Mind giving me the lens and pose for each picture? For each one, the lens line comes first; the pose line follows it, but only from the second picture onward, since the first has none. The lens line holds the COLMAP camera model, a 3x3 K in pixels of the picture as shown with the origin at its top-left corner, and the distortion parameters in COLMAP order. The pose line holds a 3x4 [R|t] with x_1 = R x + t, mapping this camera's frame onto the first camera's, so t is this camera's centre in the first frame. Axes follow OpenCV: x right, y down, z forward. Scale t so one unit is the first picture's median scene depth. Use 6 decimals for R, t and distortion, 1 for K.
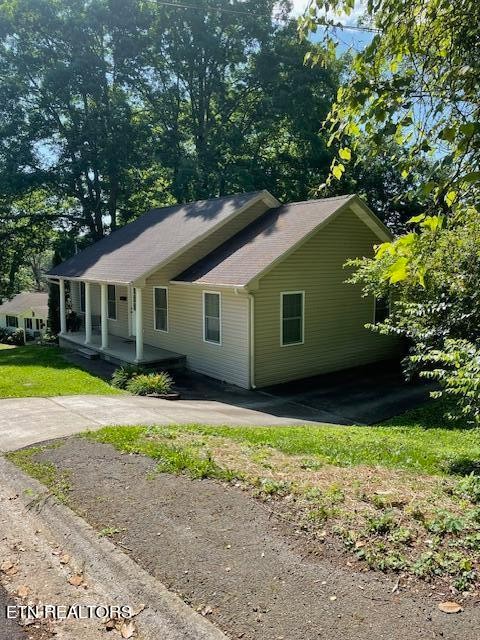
lens RADIAL K [[474.0, 0, 238.8], [0, 474.0, 318.5], [0, 0, 1]] dist [0.024967, -0.002402]
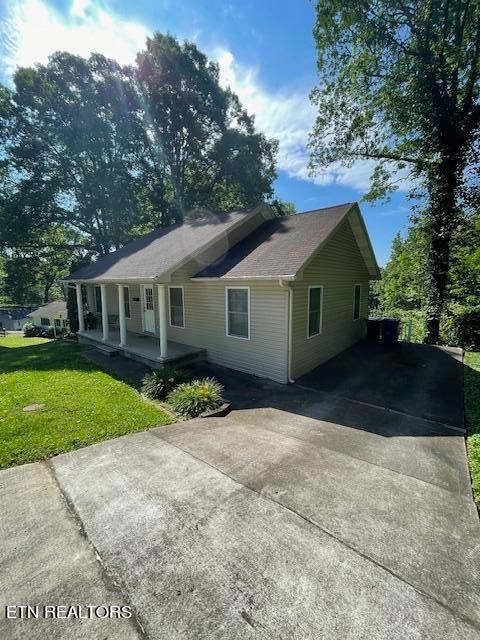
lens RADIAL K [[268.9, 0, 238.4], [0, 268.9, 316.2], [0, 0, 1]] dist [-0.000554, -0.000341]
pose [[0.984985, -0.030239, 0.169972, -0.132294], [0.029395, 0.999540, 0.007478, 0.001315], [-0.170120, -0.002370, 0.985421, 0.370786]]
